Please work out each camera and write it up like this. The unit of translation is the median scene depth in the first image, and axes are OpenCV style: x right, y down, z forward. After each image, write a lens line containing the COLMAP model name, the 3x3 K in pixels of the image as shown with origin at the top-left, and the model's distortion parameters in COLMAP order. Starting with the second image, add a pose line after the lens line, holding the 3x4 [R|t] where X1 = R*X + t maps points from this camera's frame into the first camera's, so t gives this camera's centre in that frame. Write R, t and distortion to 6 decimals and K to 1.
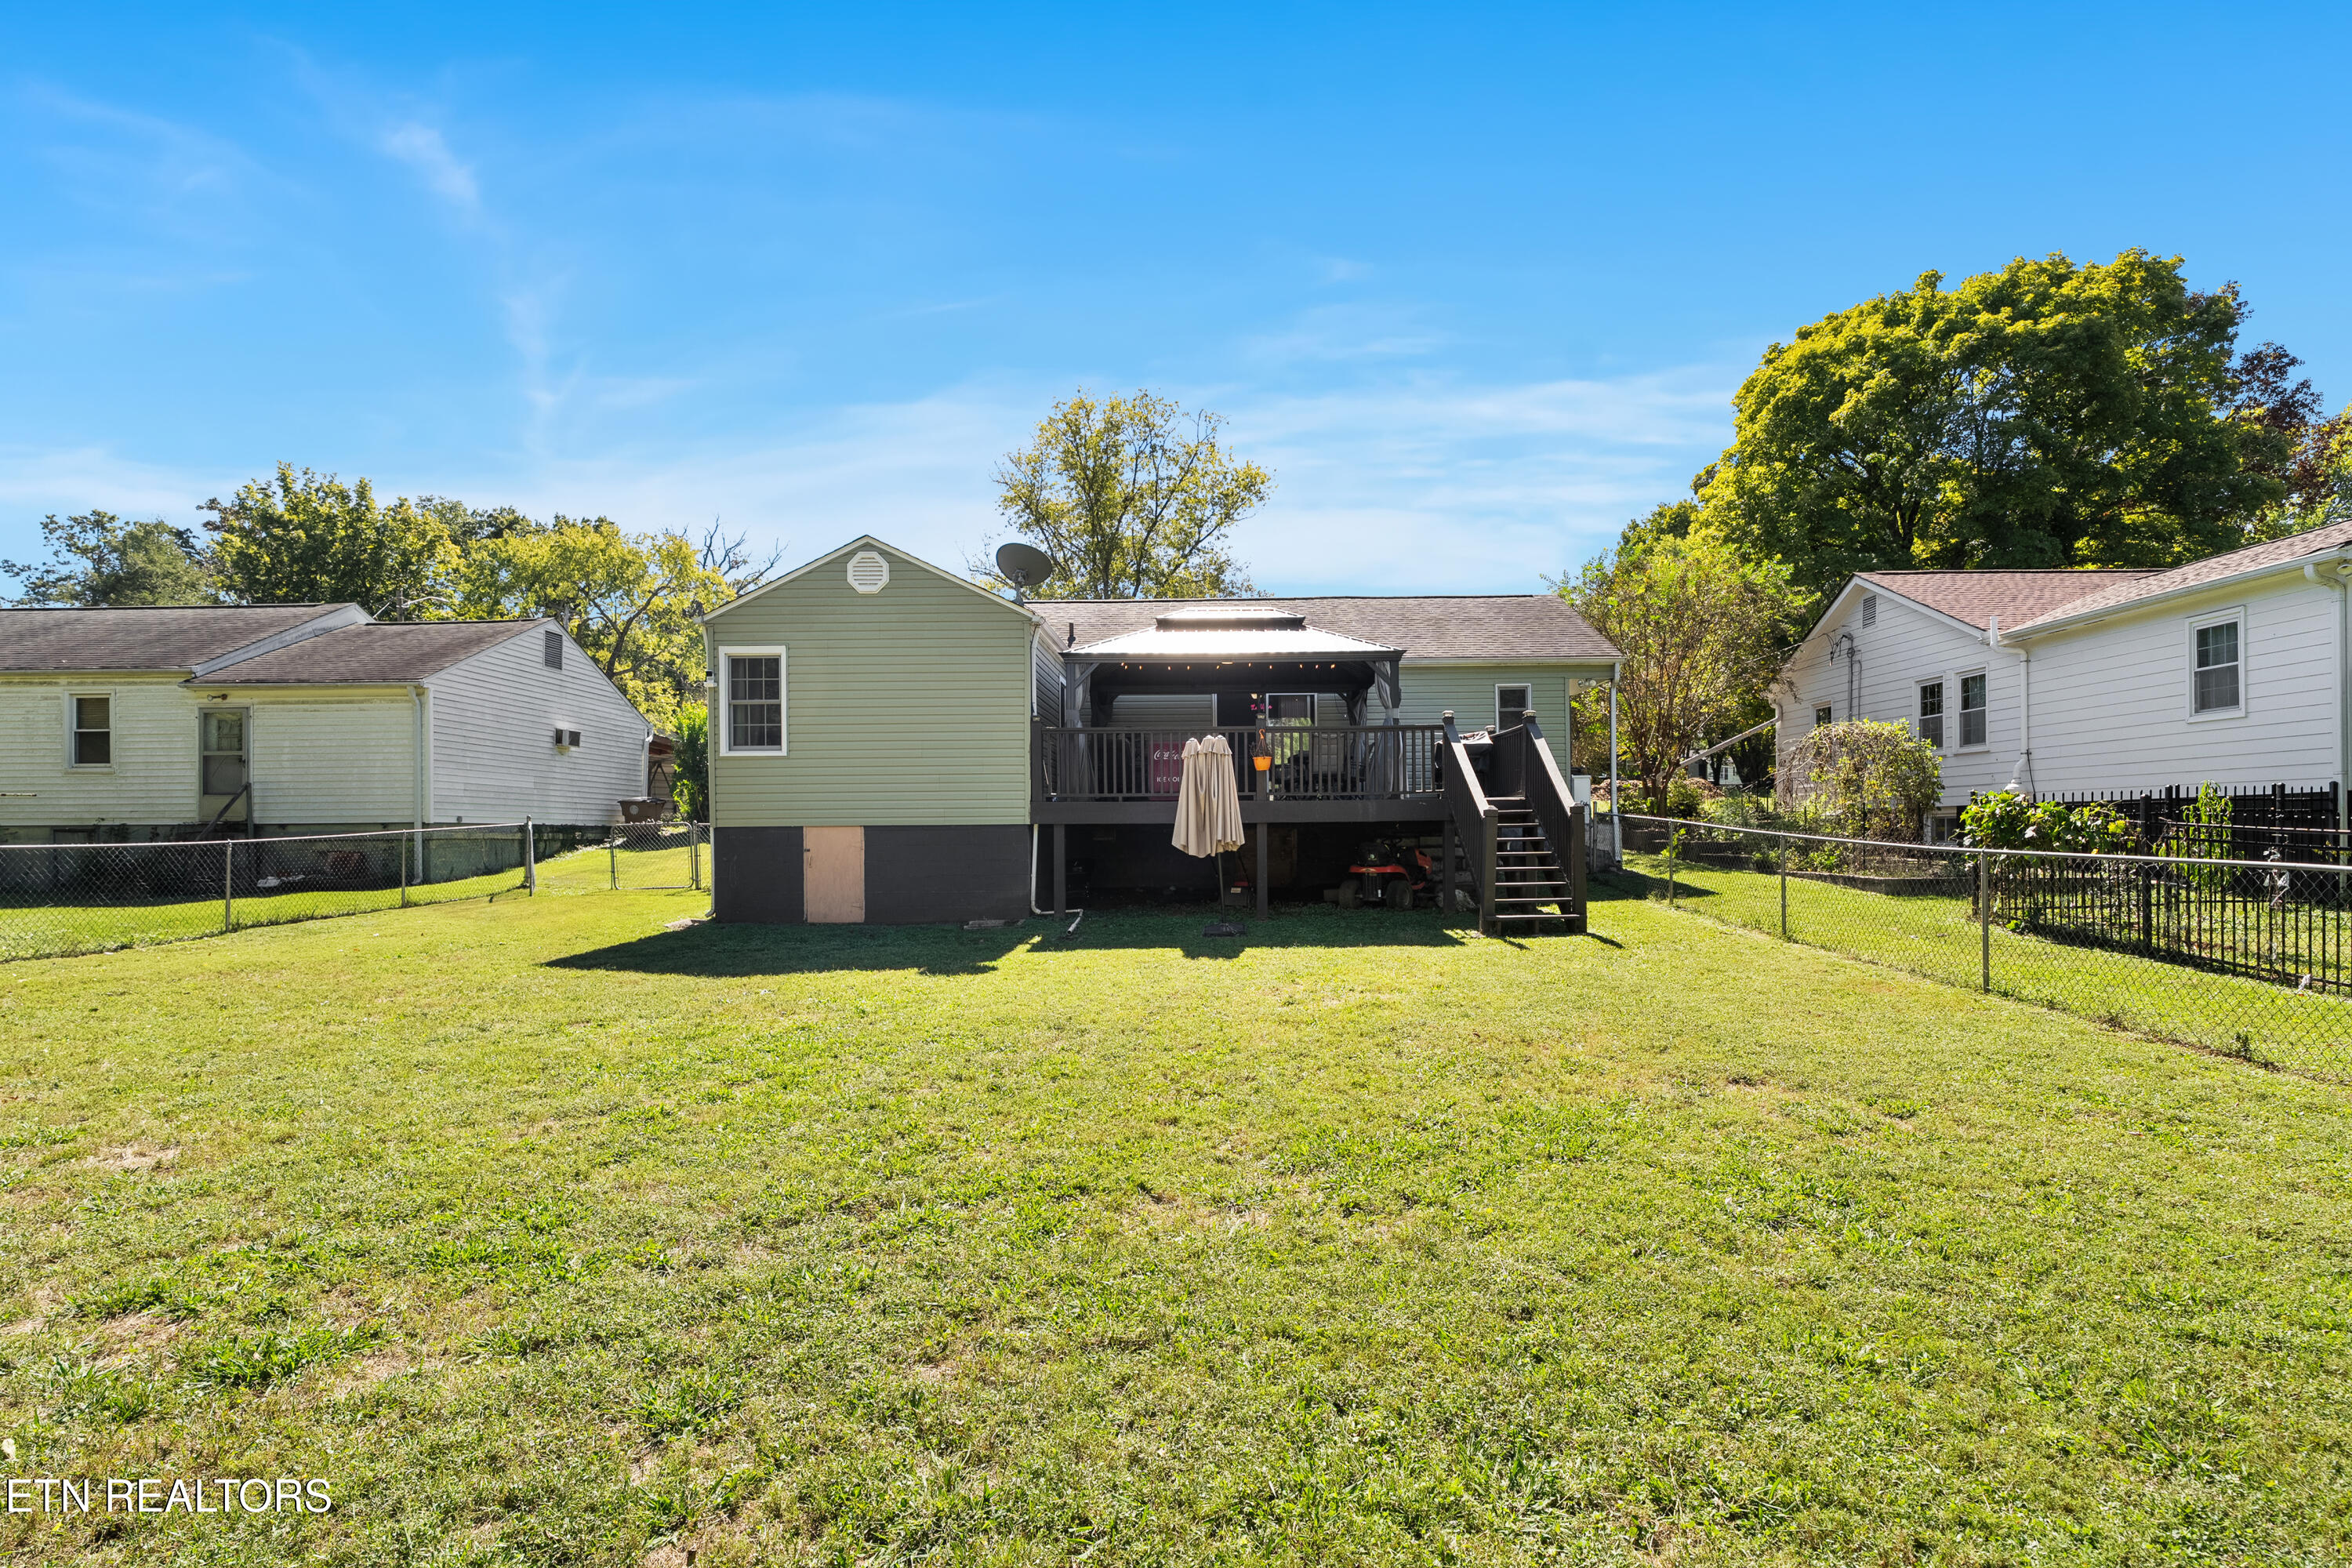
lens RADIAL K [[1087.1, 0, 1176.1], [0, 1087.1, 775.0], [0, 0, 1]] dist [0.002402, -0.000630]
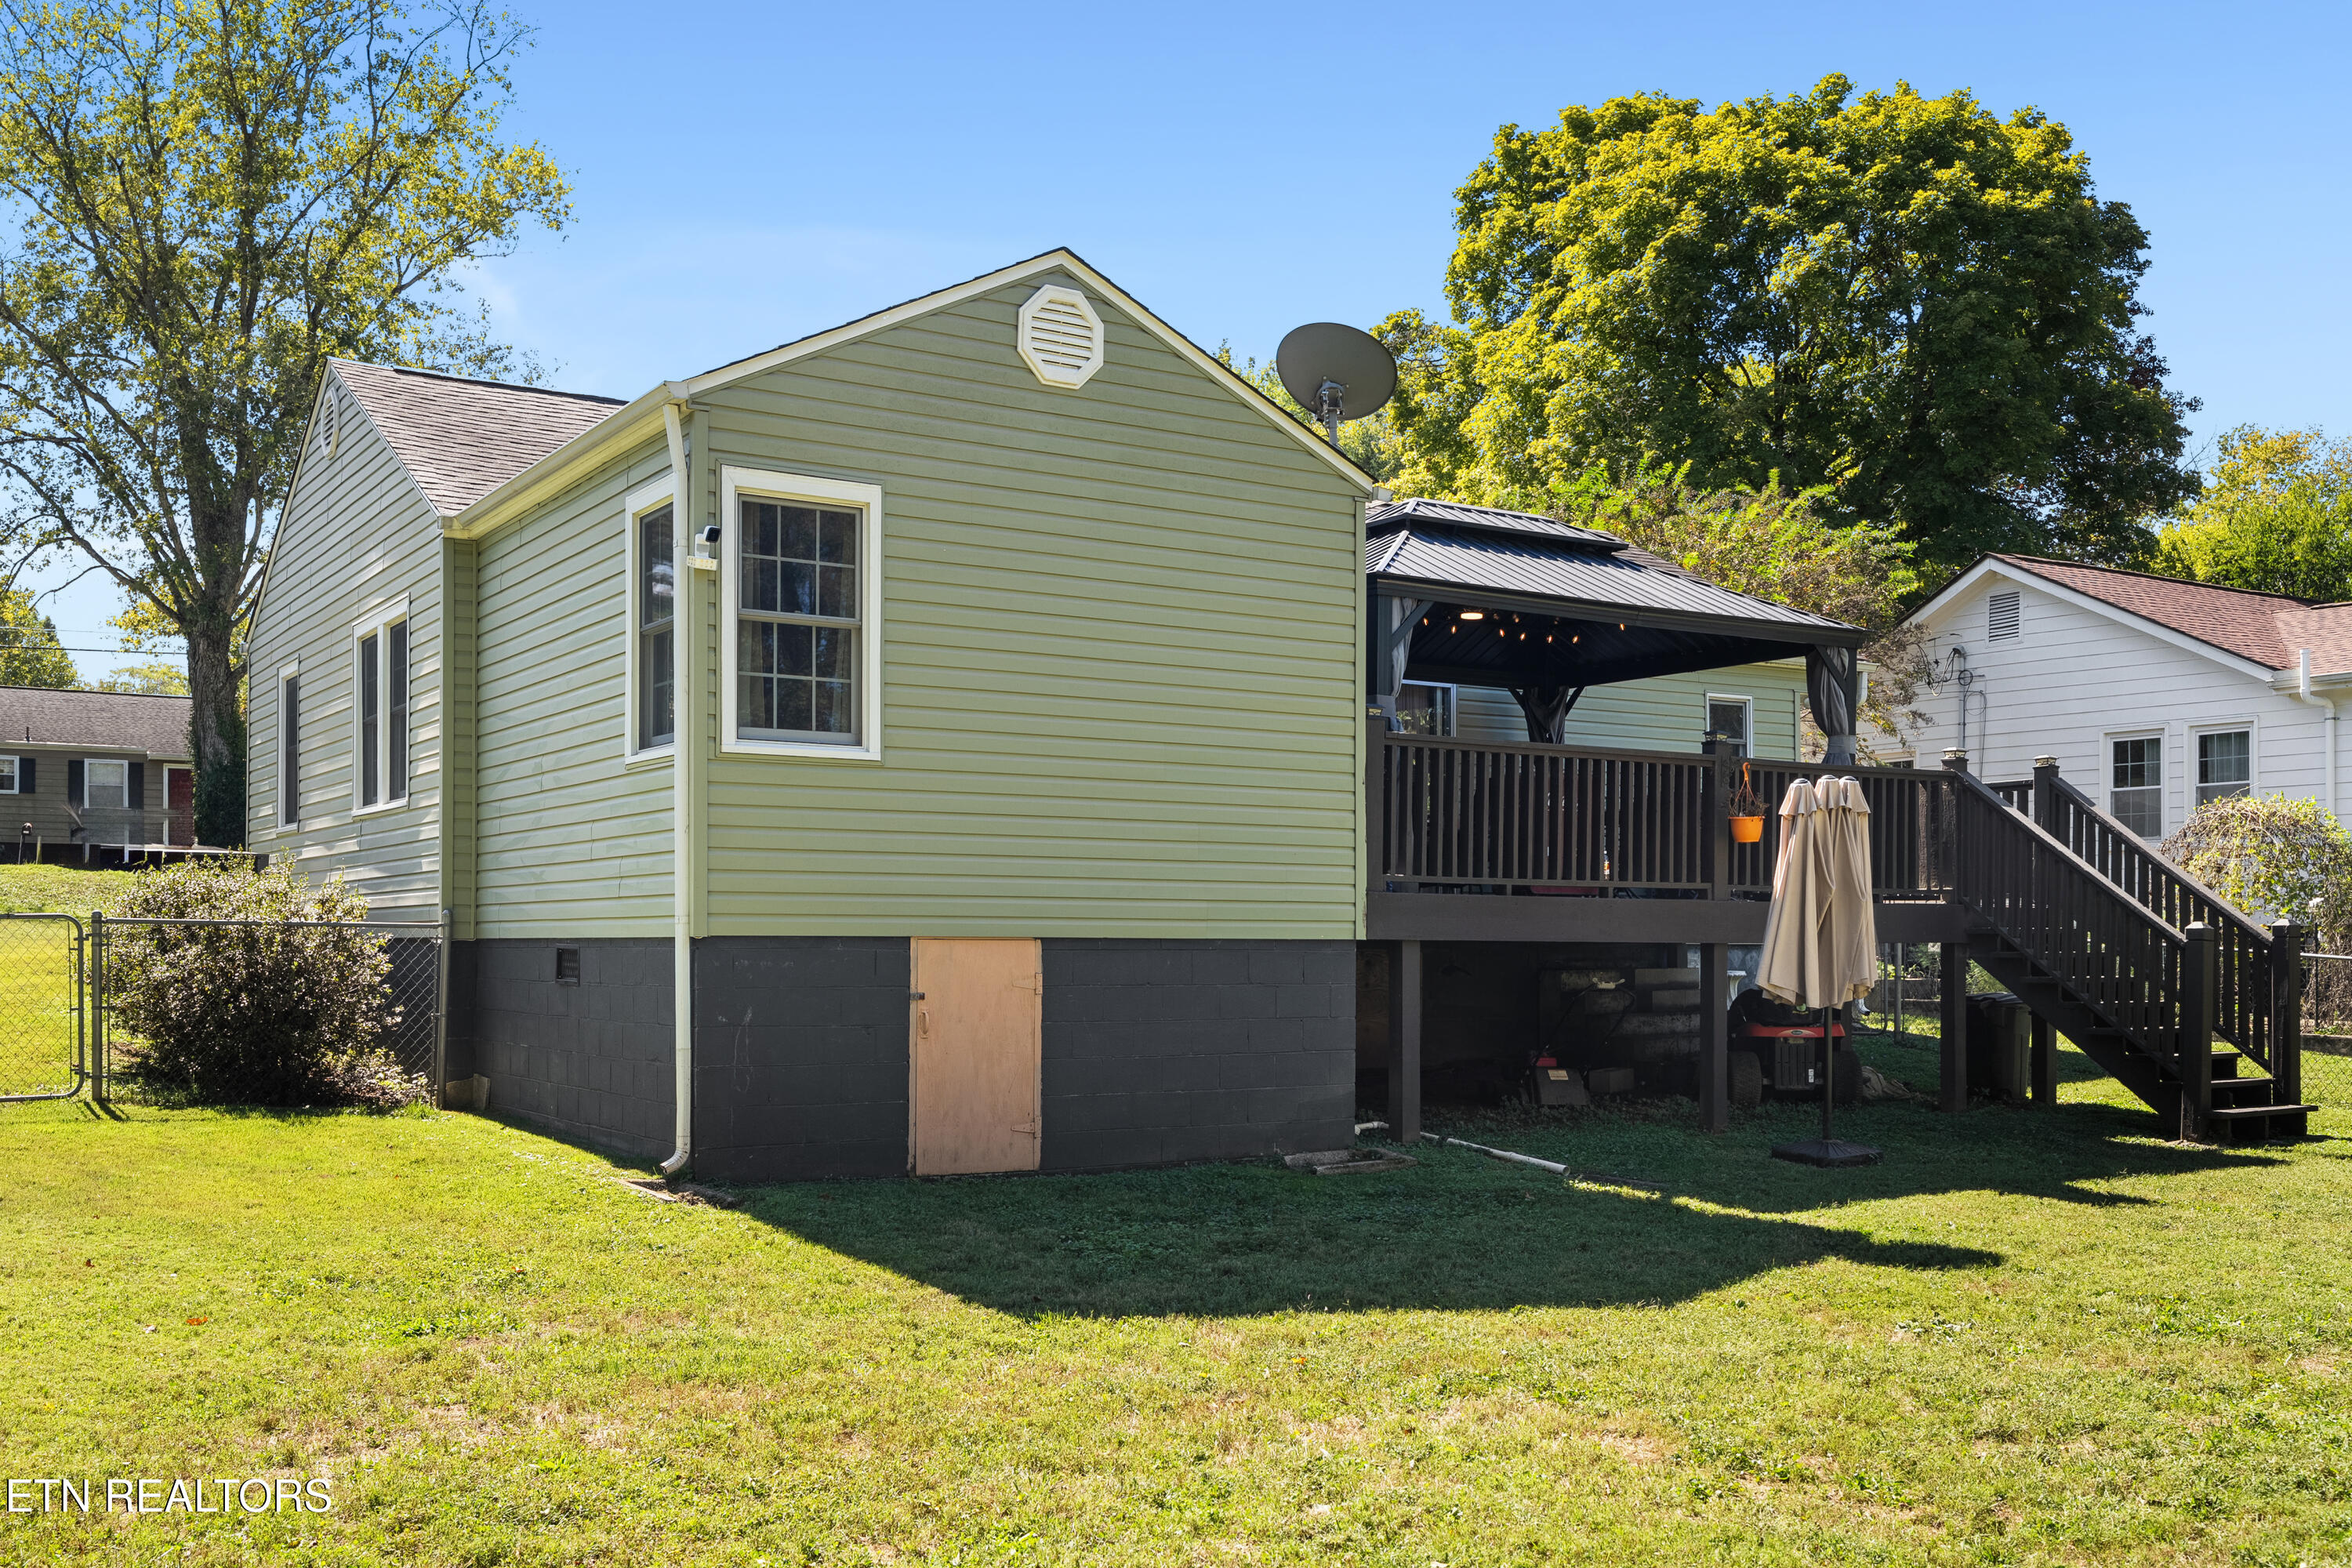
lens RADIAL K [[2243.5, 0, 1175.9], [0, 2243.5, 790.7], [0, 0, 1]] dist [0.004590, 0.000000]
pose [[0.842431, 0.049035, 0.536569, -0.704785], [-0.038937, 0.998787, -0.030143, 0.014041], [-0.537396, 0.004501, 0.843318, 0.242854]]
